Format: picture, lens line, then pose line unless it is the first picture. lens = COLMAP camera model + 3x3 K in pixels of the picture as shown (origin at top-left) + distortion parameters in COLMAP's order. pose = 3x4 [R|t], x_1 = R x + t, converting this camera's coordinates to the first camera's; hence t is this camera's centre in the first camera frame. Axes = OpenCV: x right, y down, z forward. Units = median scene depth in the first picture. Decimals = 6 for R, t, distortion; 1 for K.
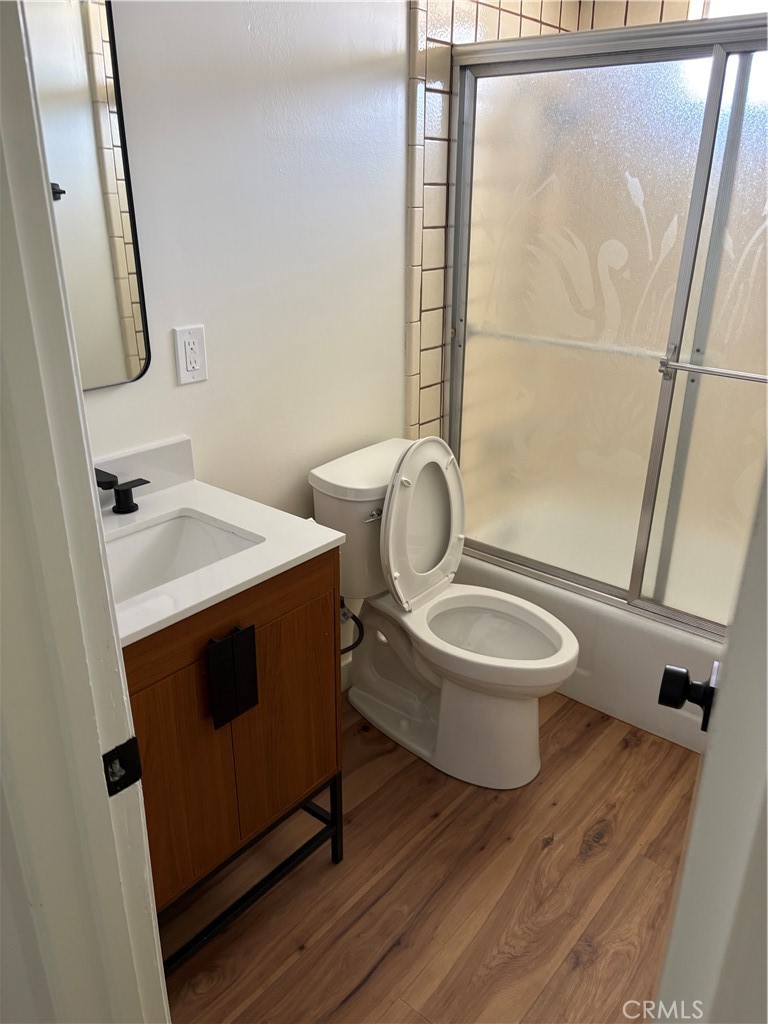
lens RADIAL K [[775.1, 0, 384.0], [0, 775.1, 512.0], [0, 0, 1]] dist [0.075834, -0.052605]
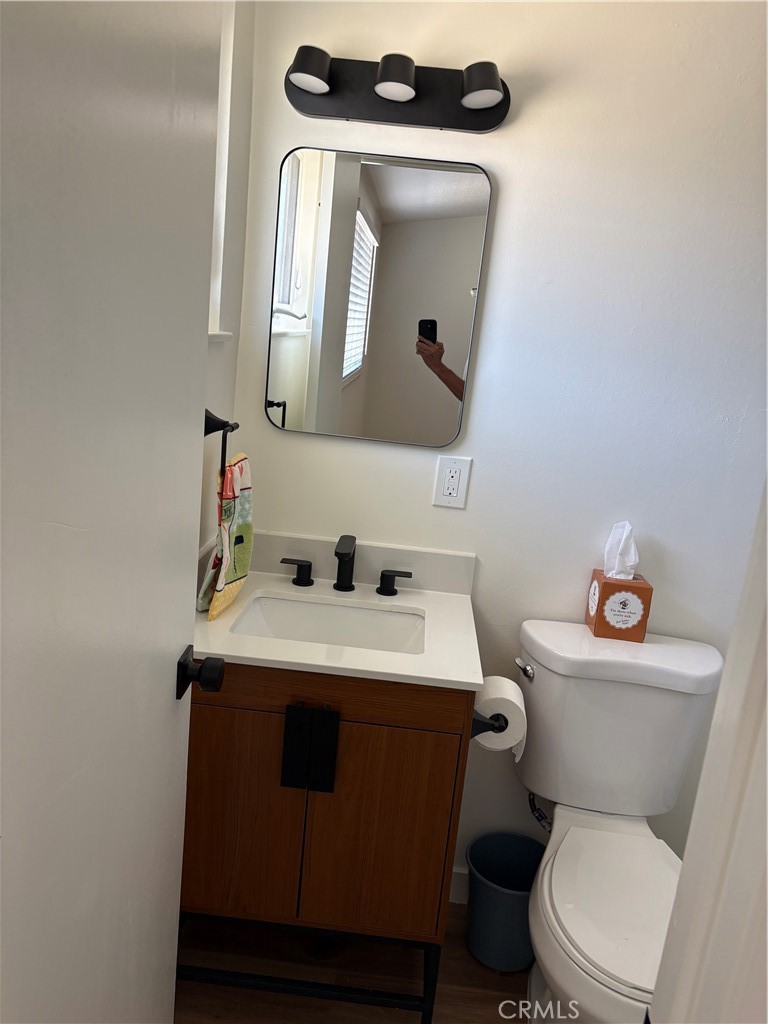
lens RADIAL K [[775.1, 0, 384.0], [0, 775.1, 512.0], [0, 0, 1]] dist [0.075834, -0.052605]
pose [[0.608024, 0.244500, -0.755332, 0.521321], [-0.398965, 0.916640, -0.024442, -0.086251], [0.686392, 0.316213, 0.654886, 0.240403]]
